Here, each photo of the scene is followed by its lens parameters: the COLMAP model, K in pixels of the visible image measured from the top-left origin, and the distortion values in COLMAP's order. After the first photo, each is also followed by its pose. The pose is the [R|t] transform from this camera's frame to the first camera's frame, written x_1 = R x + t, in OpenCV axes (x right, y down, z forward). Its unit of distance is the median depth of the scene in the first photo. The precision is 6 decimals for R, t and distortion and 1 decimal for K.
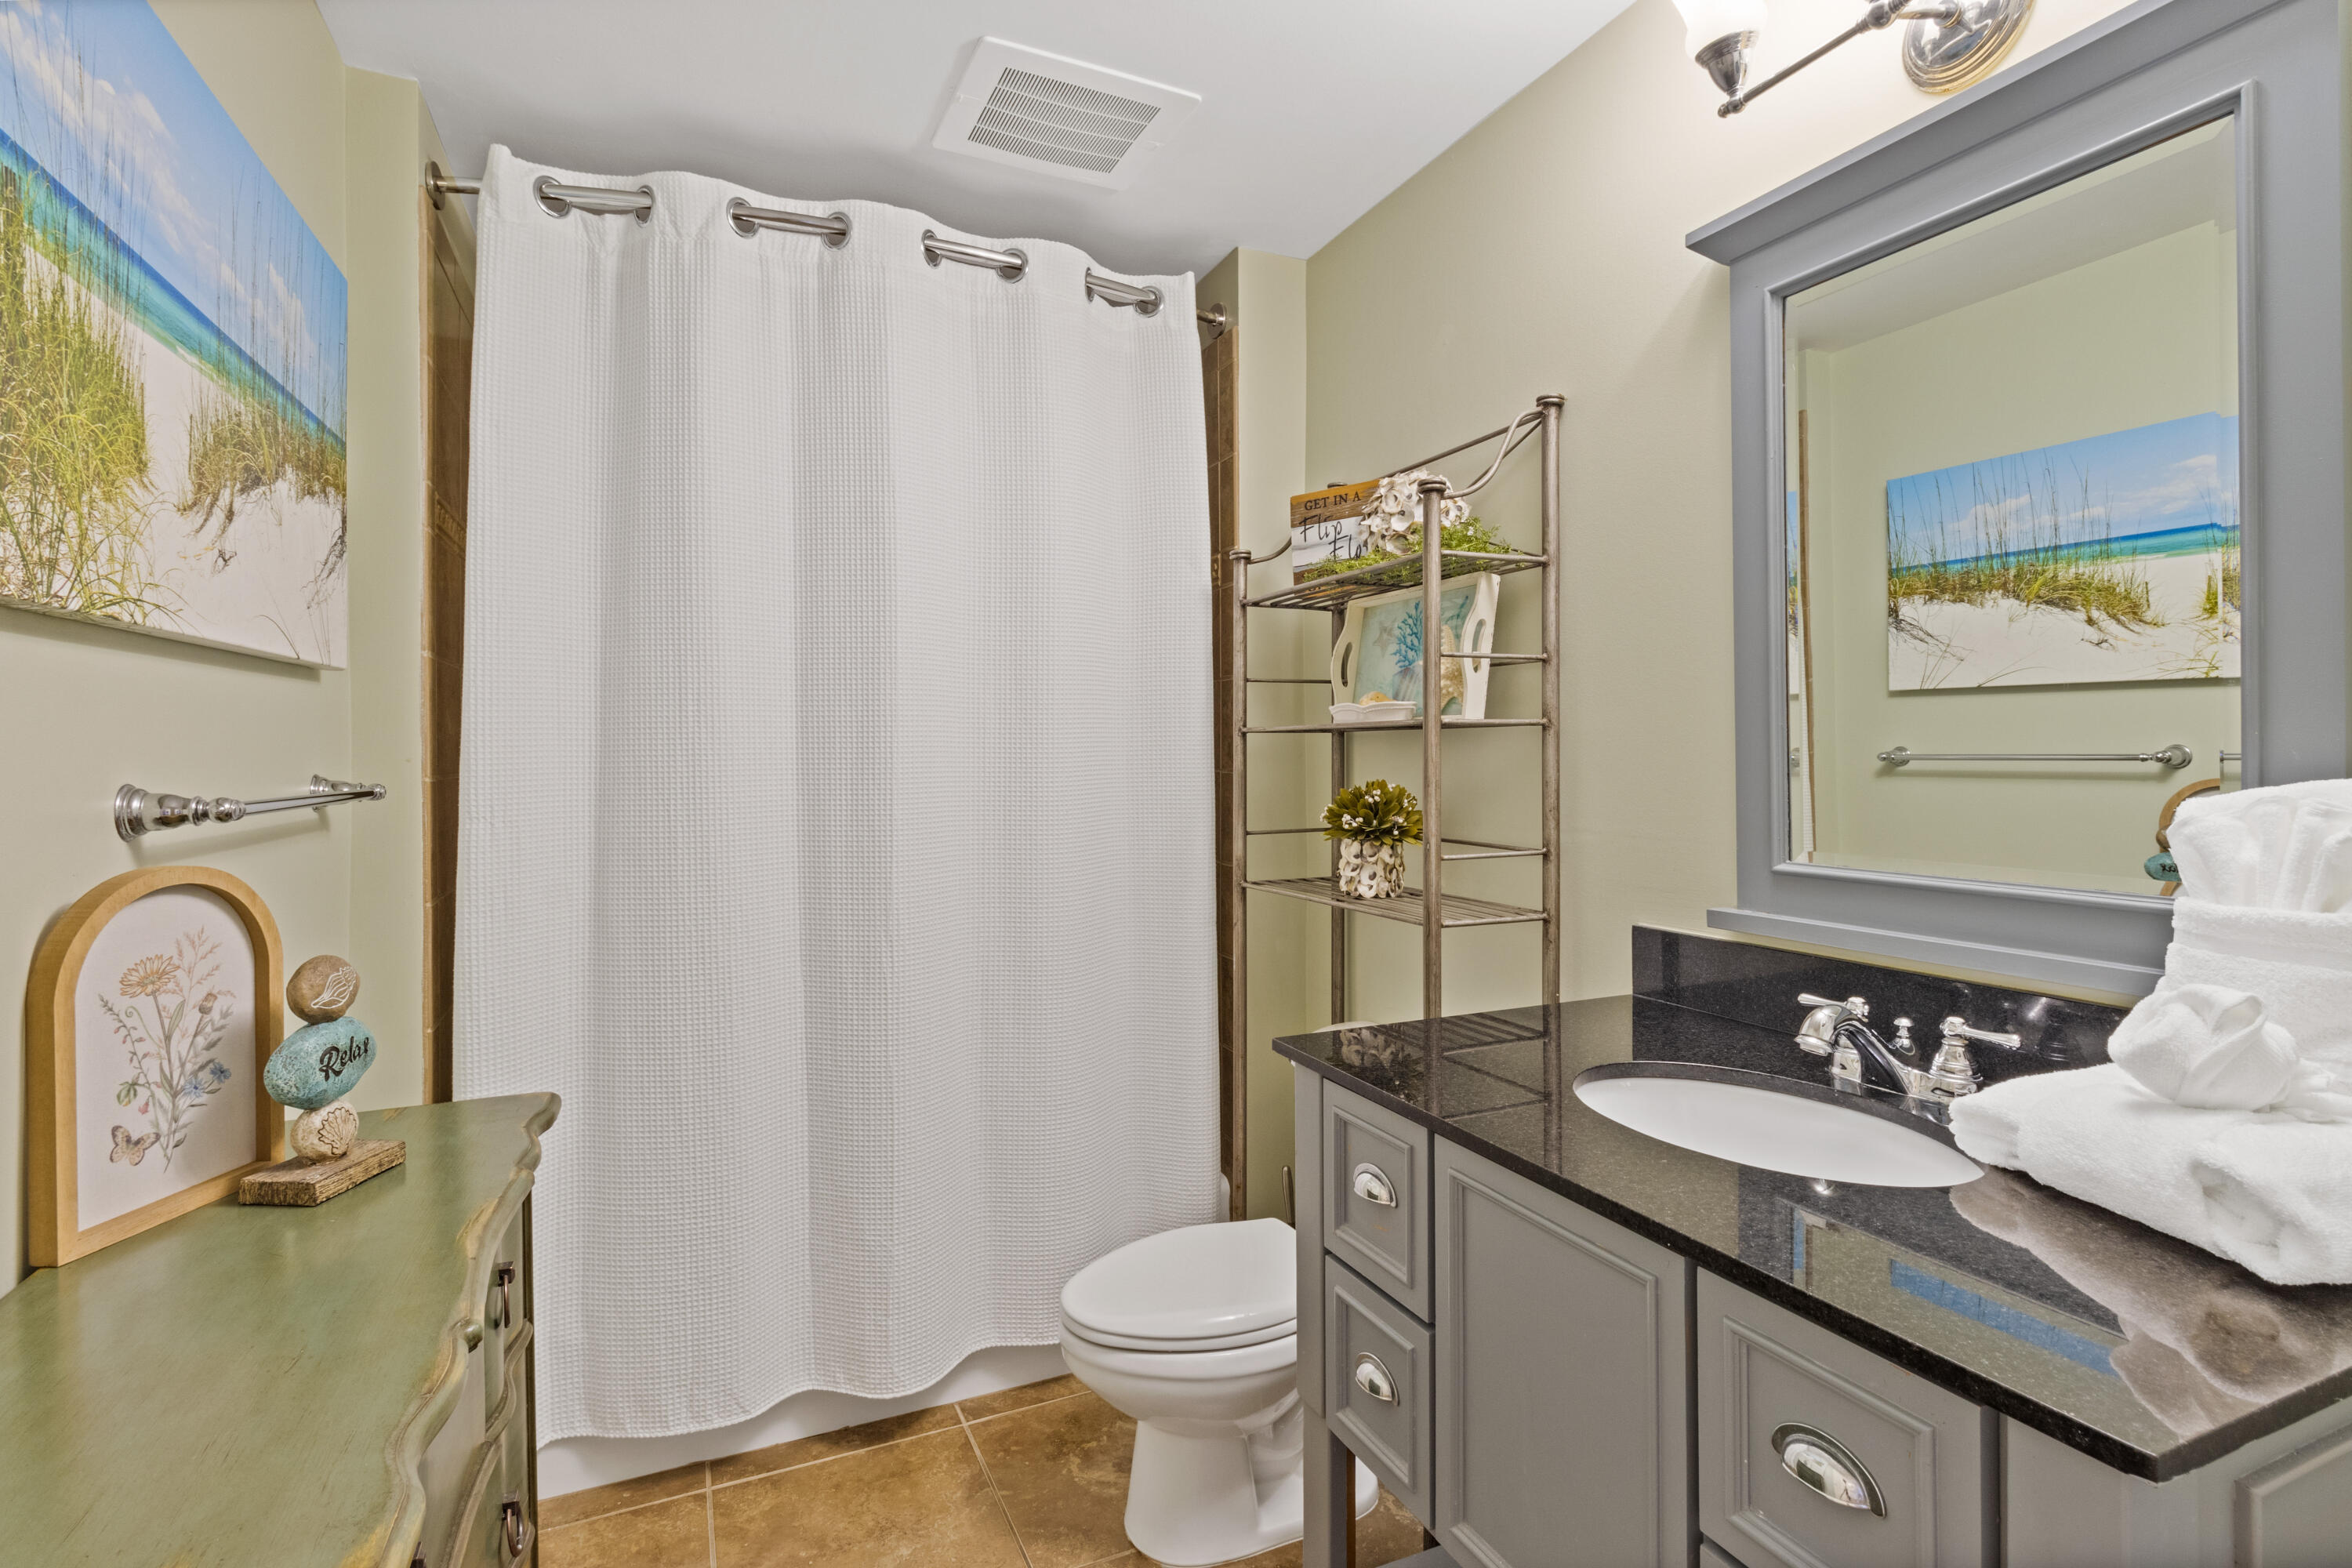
lens RADIAL K [[1099.9, 0, 1173.0], [0, 1099.9, 763.1], [0, 0, 1]] dist [0.002678, 0.000493]
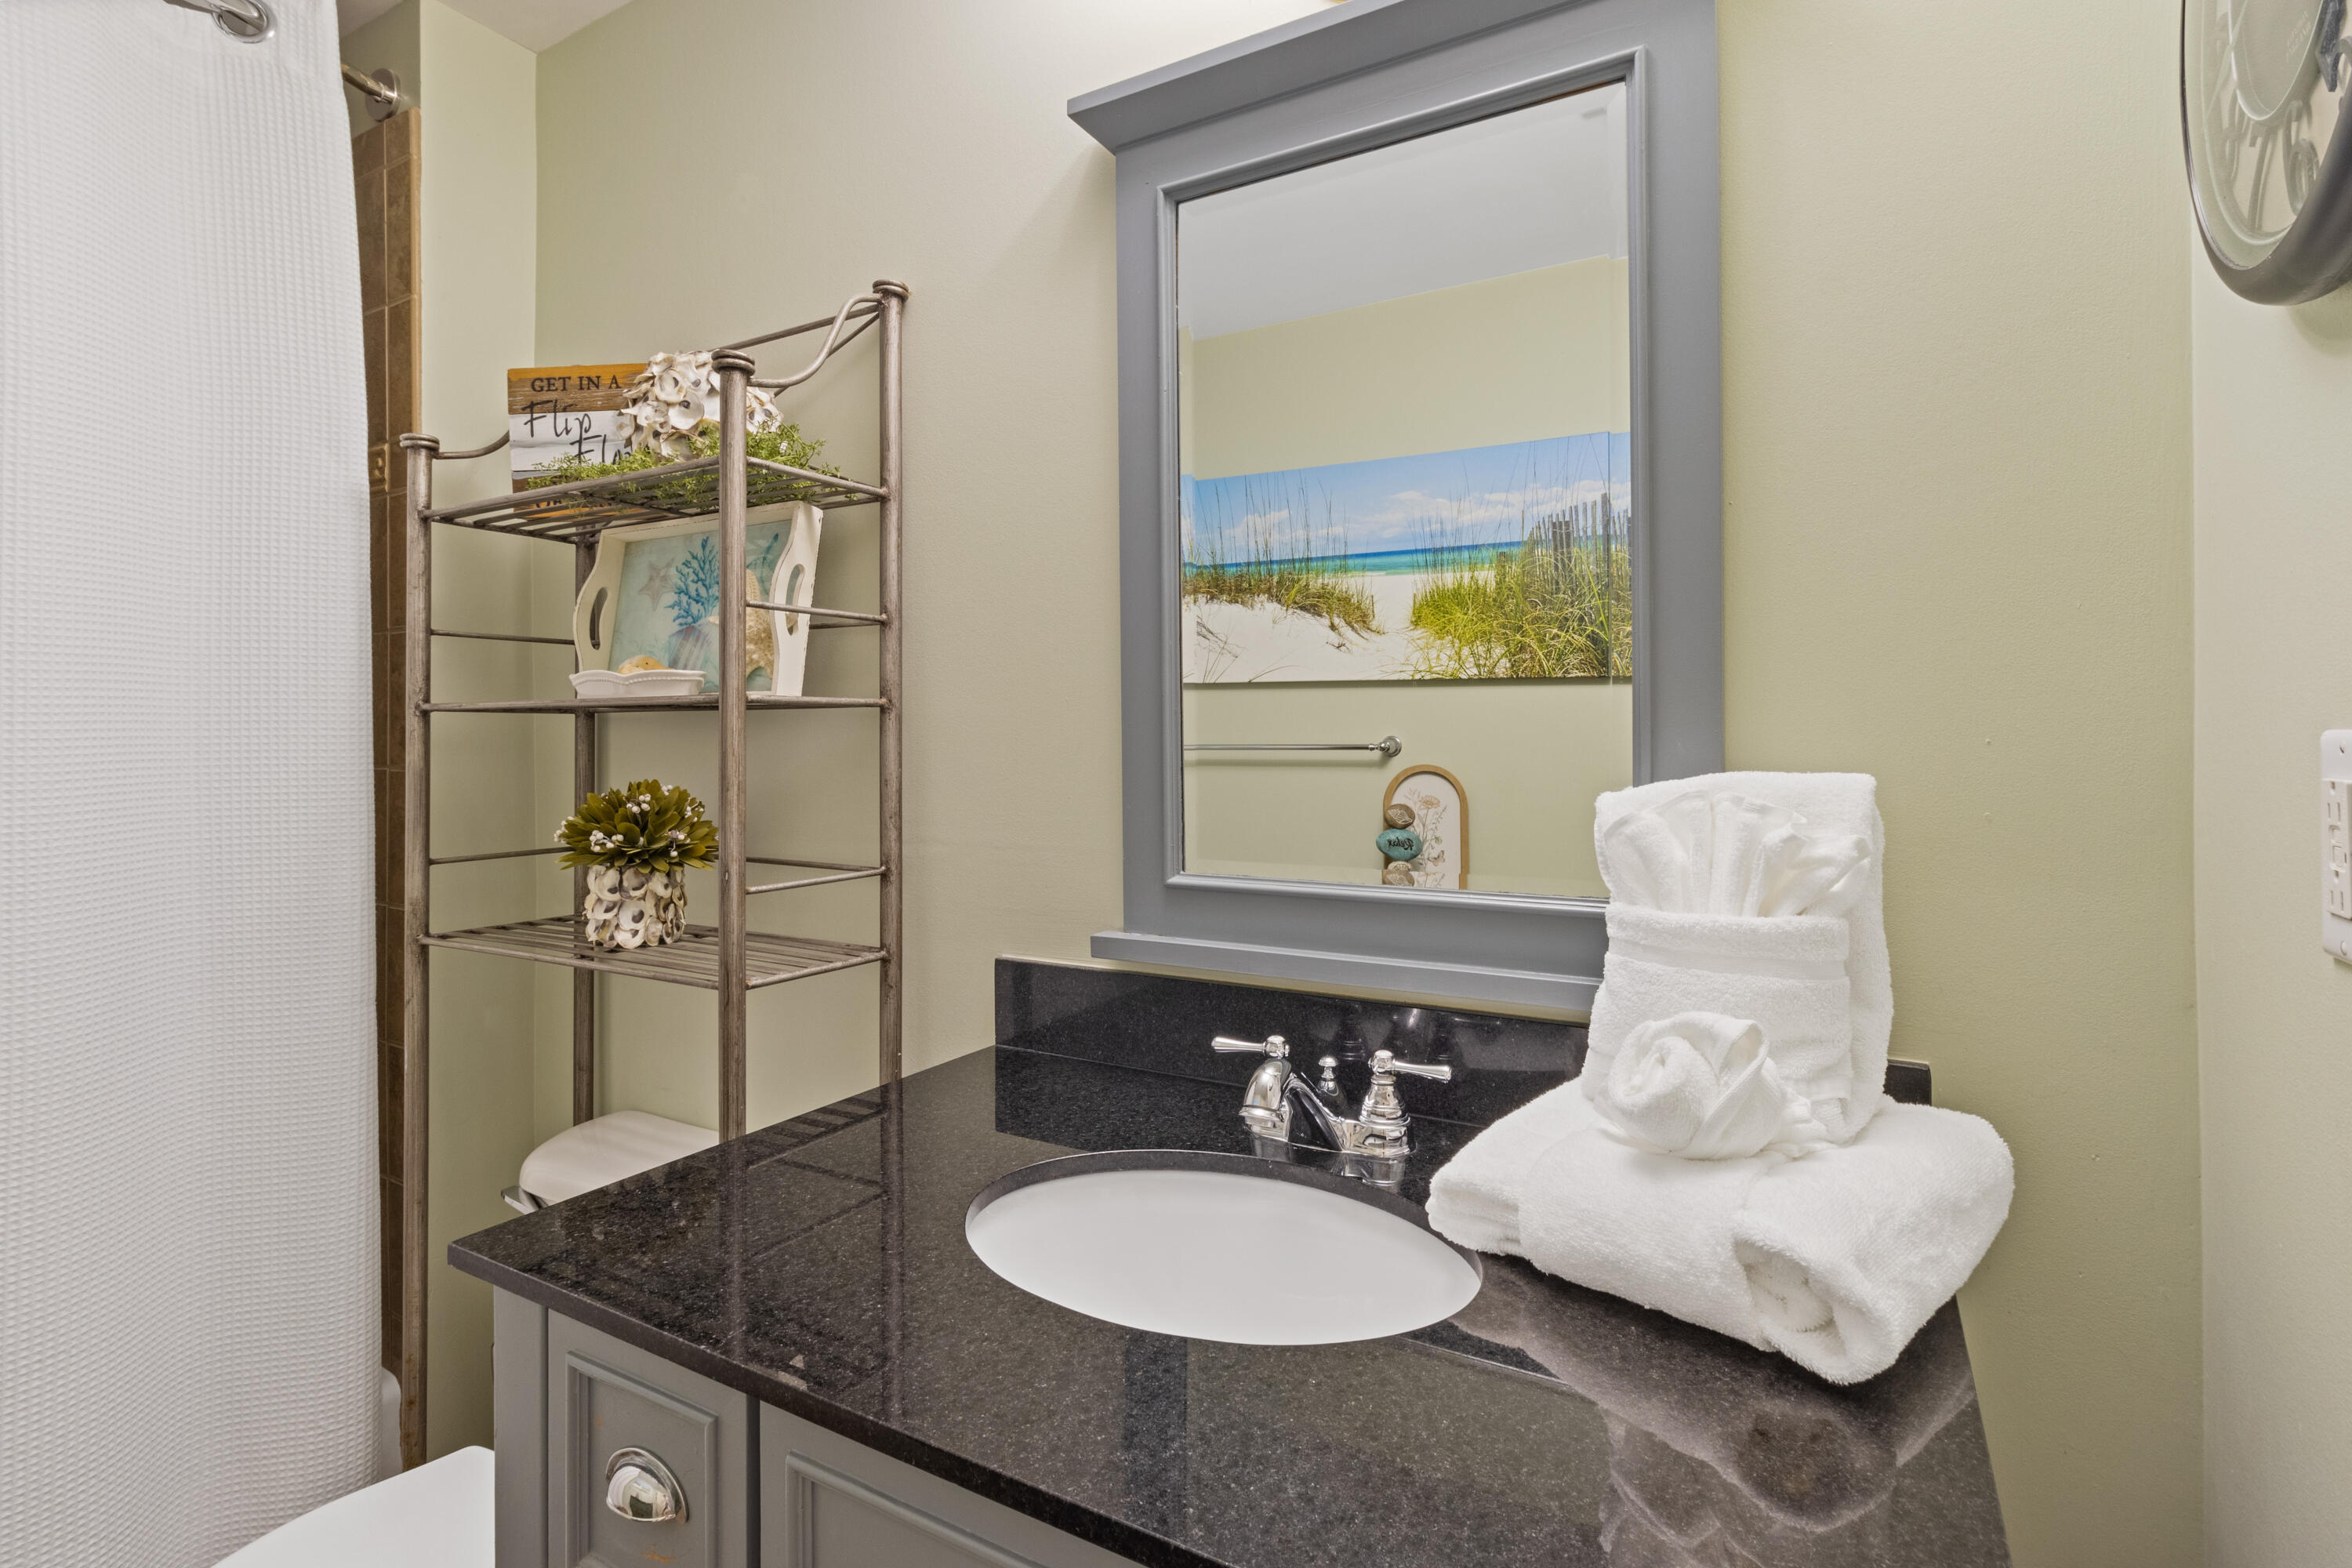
lens RADIAL K [[1099.9, 0, 1175.2], [0, 1099.9, 737.0], [0, 0, 1]] dist [0.002678, 0.000493]
pose [[0.803150, 0.005062, 0.595755, 0.042309], [0.003345, 0.999910, -0.013005, -0.002389], [-0.595767, 0.012438, 0.803061, 0.258099]]
